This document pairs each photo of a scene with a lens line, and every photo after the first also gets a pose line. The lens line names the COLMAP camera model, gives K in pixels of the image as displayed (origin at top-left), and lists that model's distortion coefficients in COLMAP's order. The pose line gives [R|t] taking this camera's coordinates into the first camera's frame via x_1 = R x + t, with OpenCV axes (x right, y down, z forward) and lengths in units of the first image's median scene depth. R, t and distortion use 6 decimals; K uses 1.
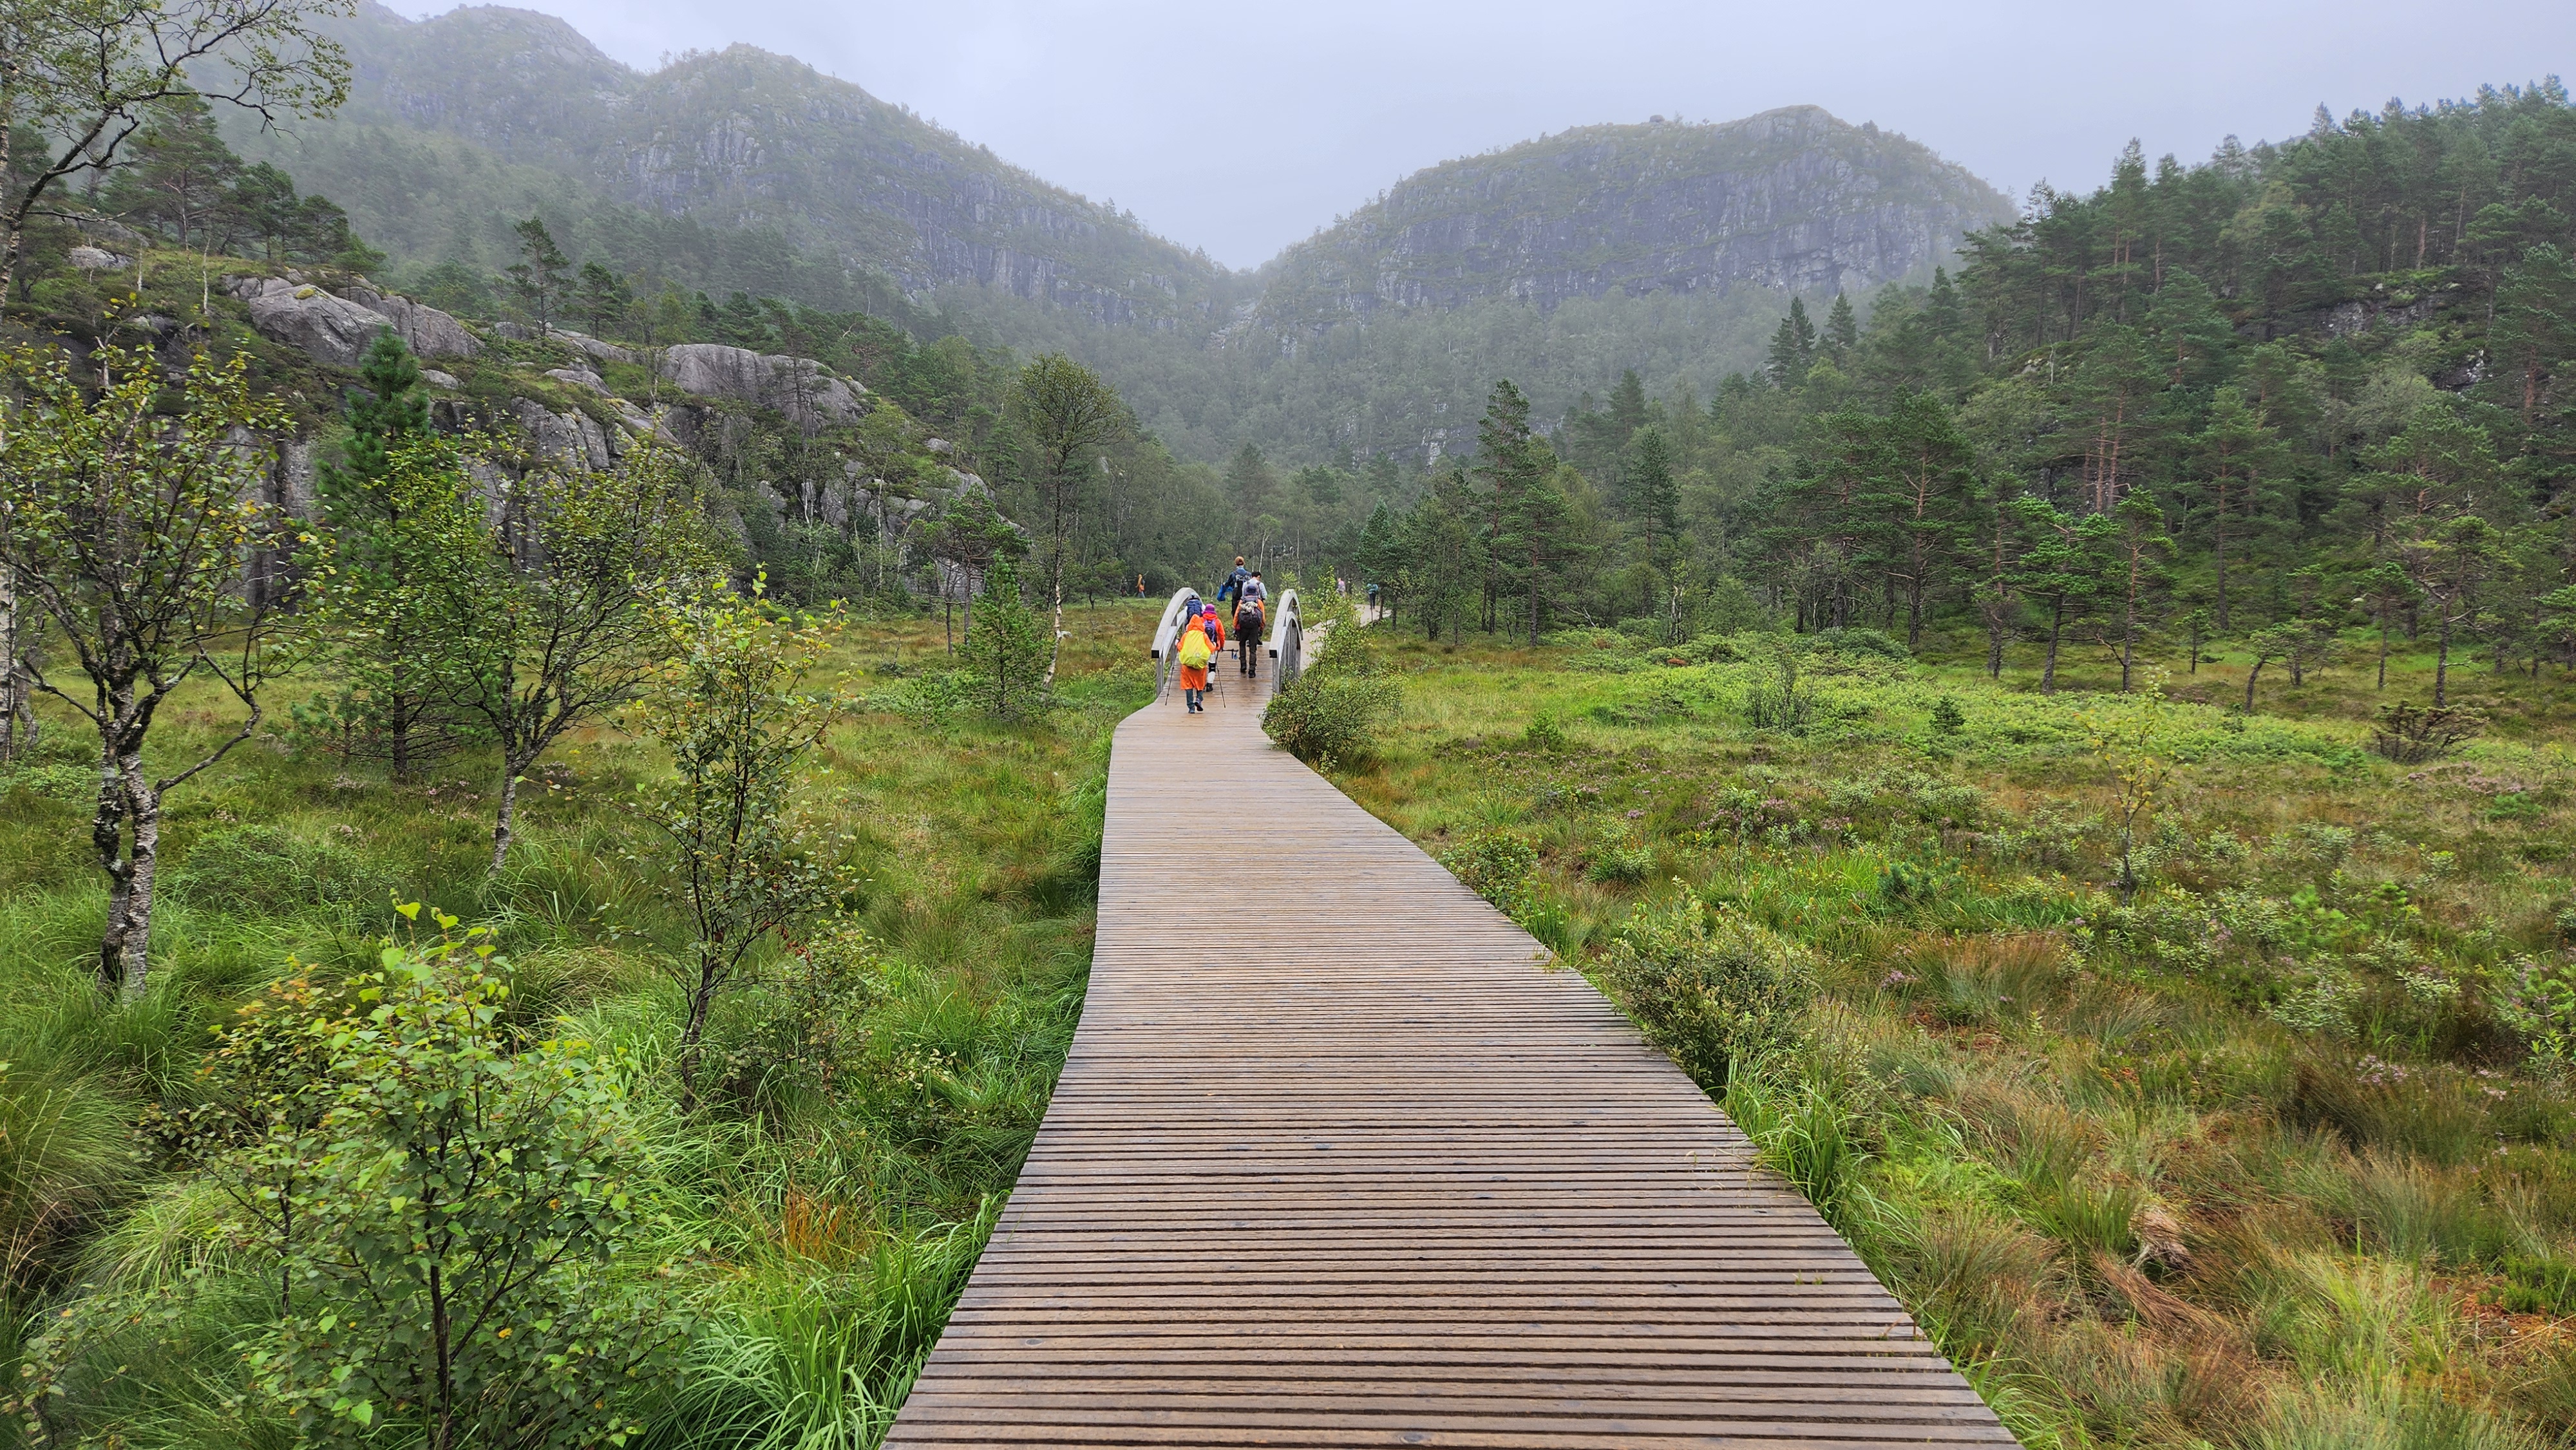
lens RADIAL K [[1724.5, 0, 1296.5], [0, 1724.5, 721.5], [0, 0, 1]] dist [0.079516, -0.046634]
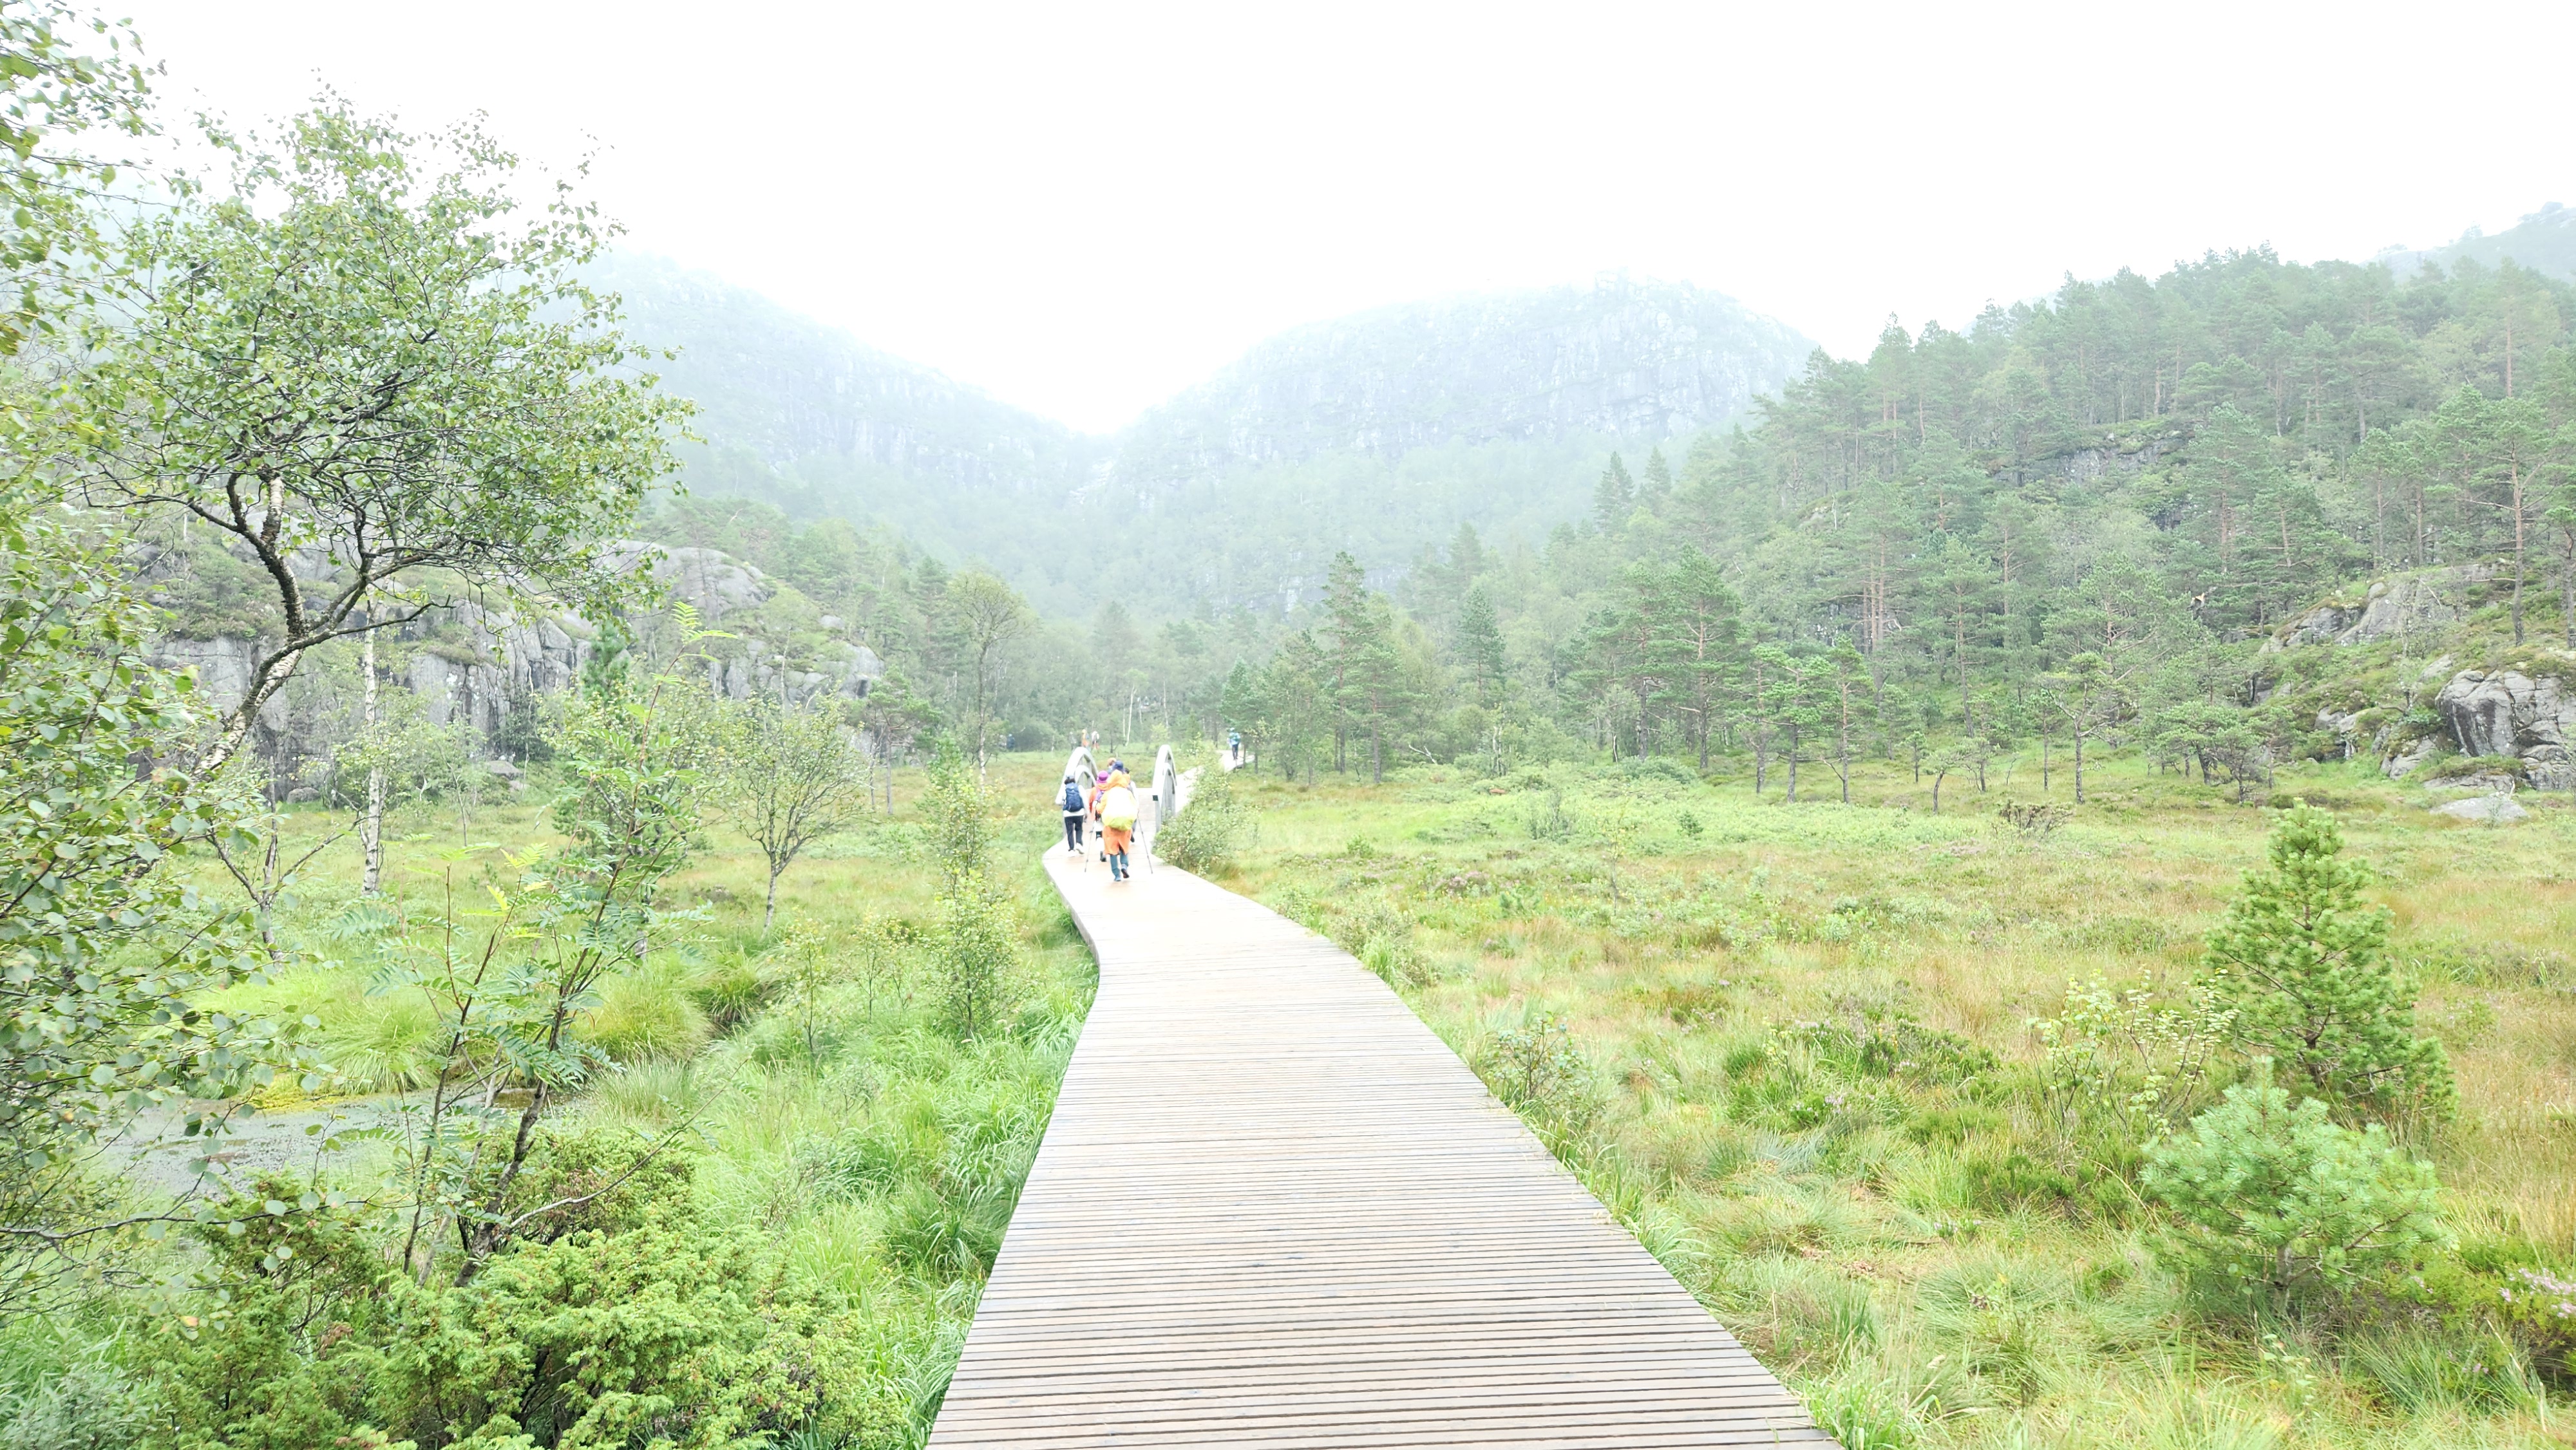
lens RADIAL K [[1724.5, 0, 1239.1], [0, 1724.5, 739.1], [0, 0, 1]] dist [0.079516, -0.046634]
pose [[0.998167, -0.041446, 0.044108, -0.002092], [0.044566, 0.996389, -0.072268, 0.003816], [-0.040954, 0.074101, 0.996409, -0.087044]]
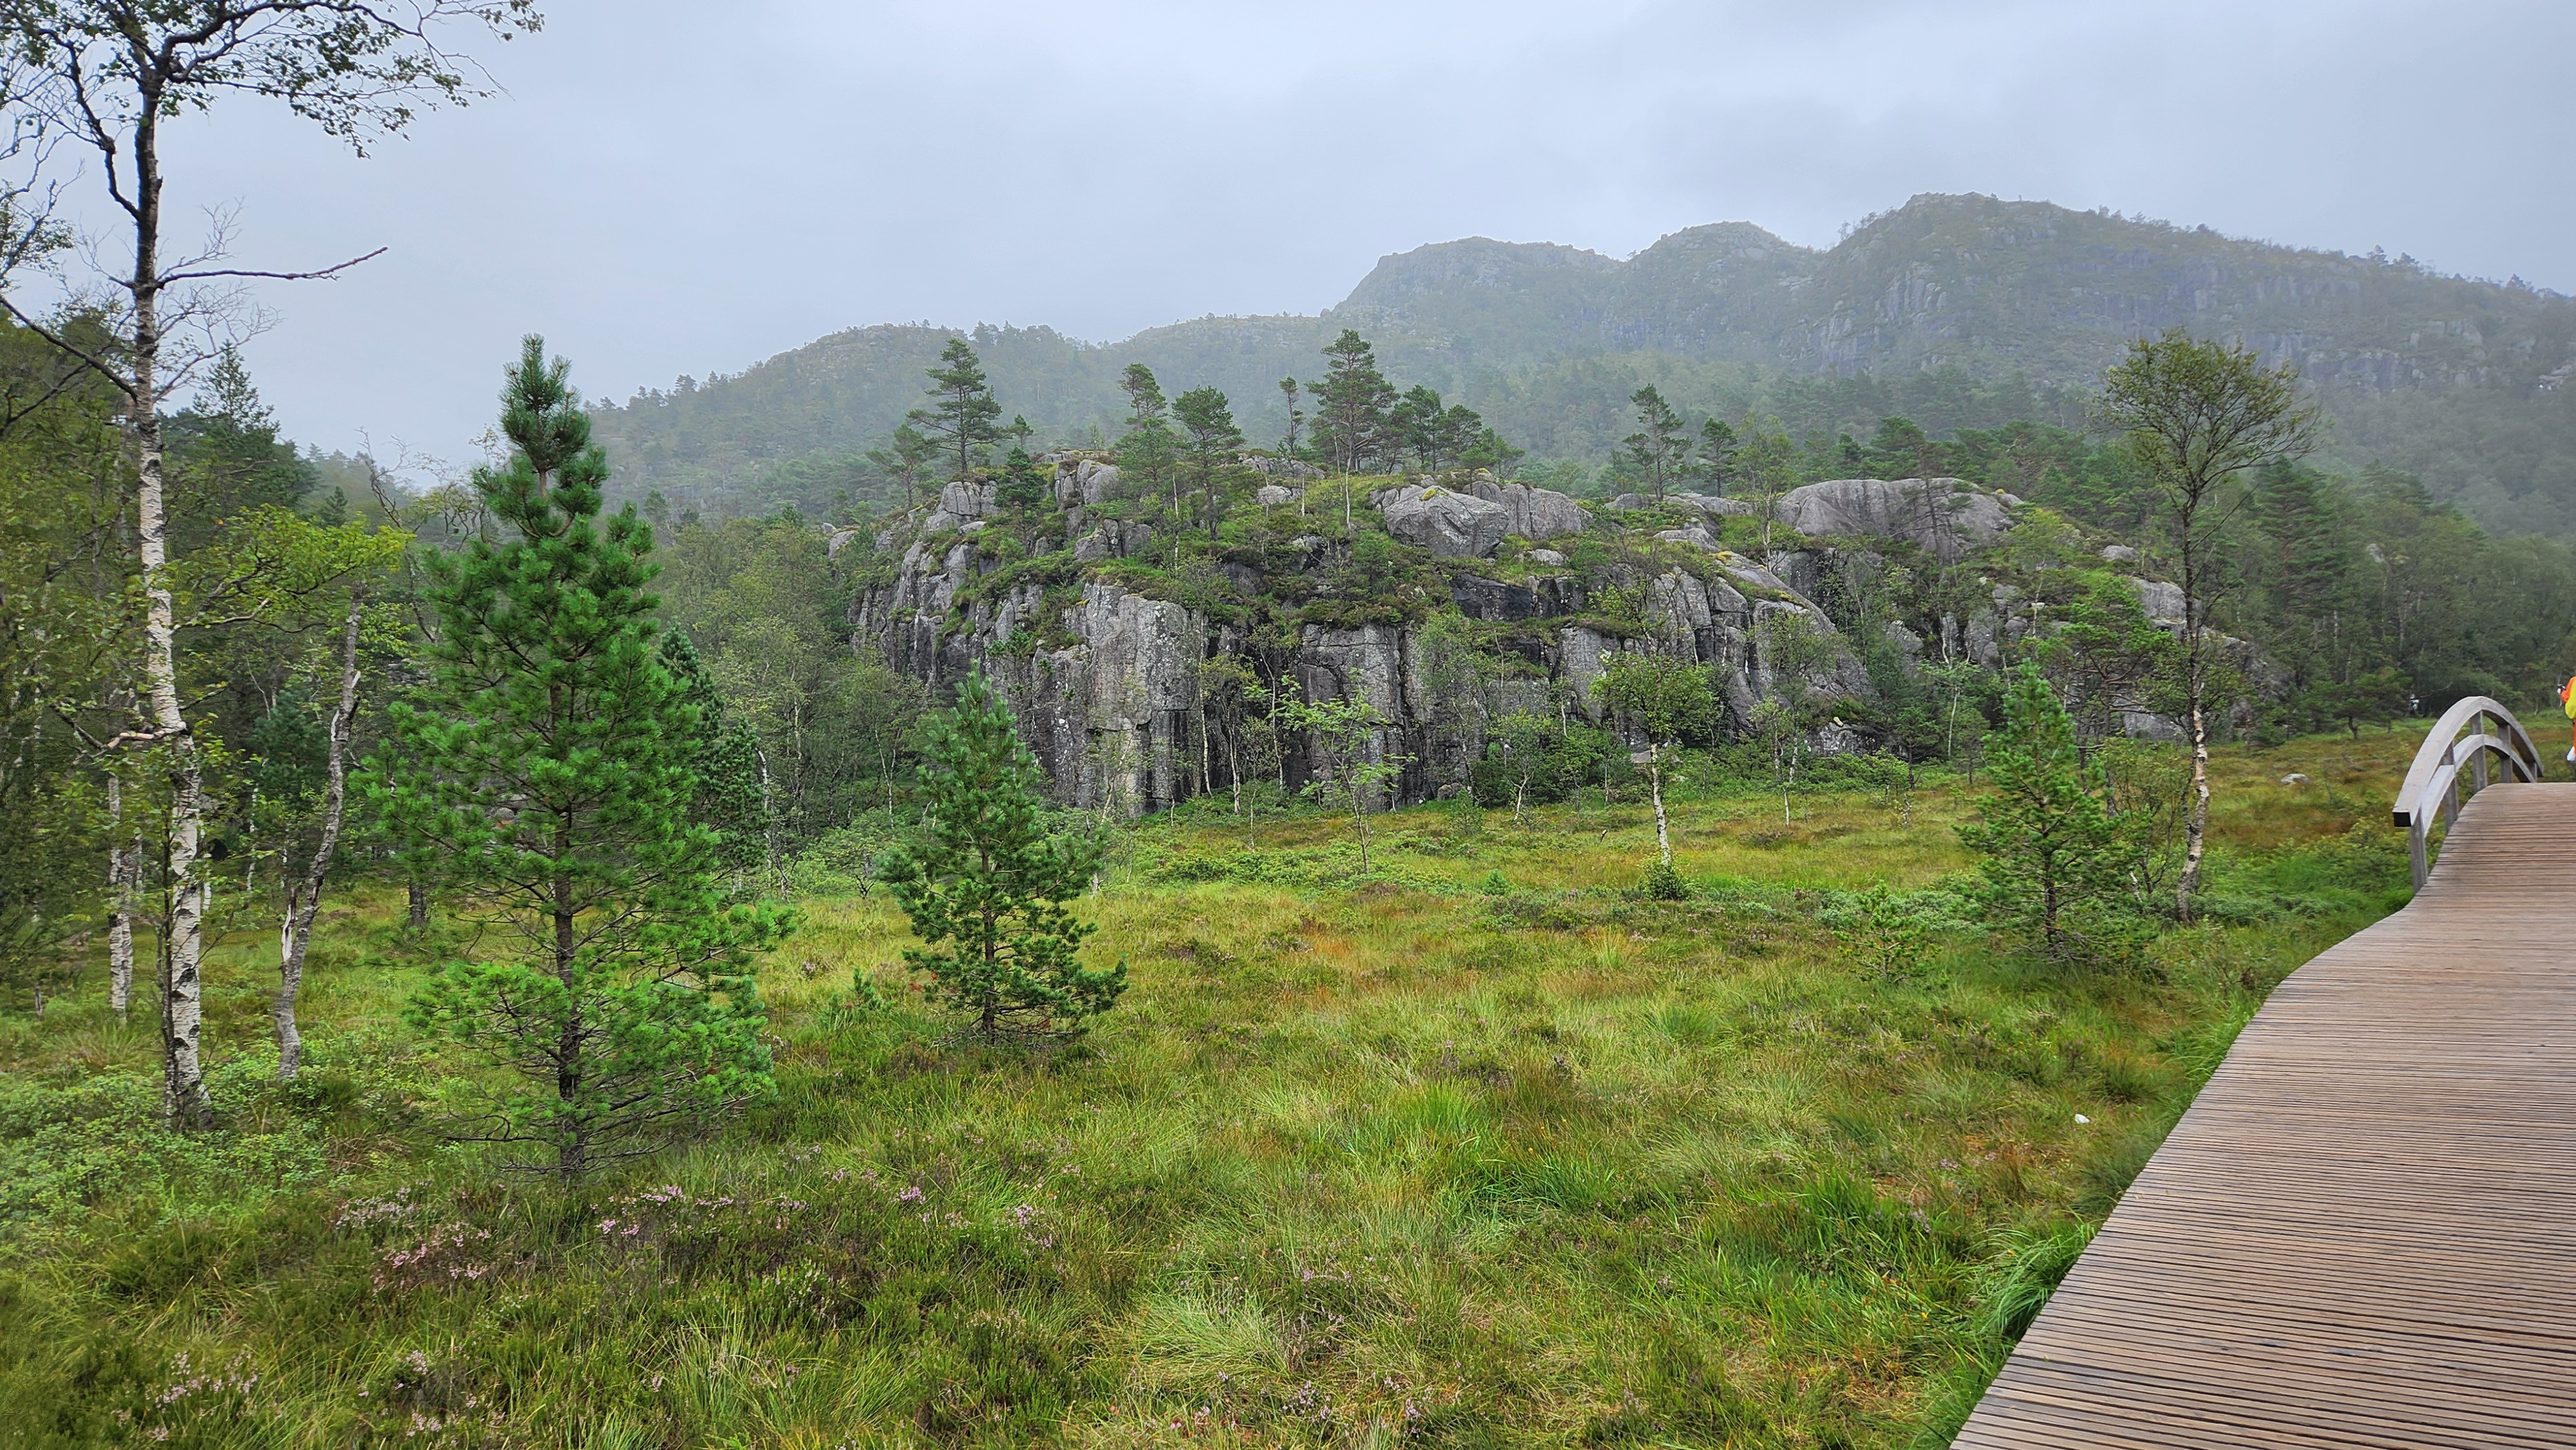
lens RADIAL K [[1724.5, 0, 1264.1], [0, 1724.5, 735.3], [0, 0, 1]] dist [0.079516, -0.046634]
pose [[0.772191, -0.072625, -0.631226, -0.001168], [0.020364, 0.995765, -0.089654, -0.007465], [0.635064, 0.056376, 0.770400, 0.108199]]
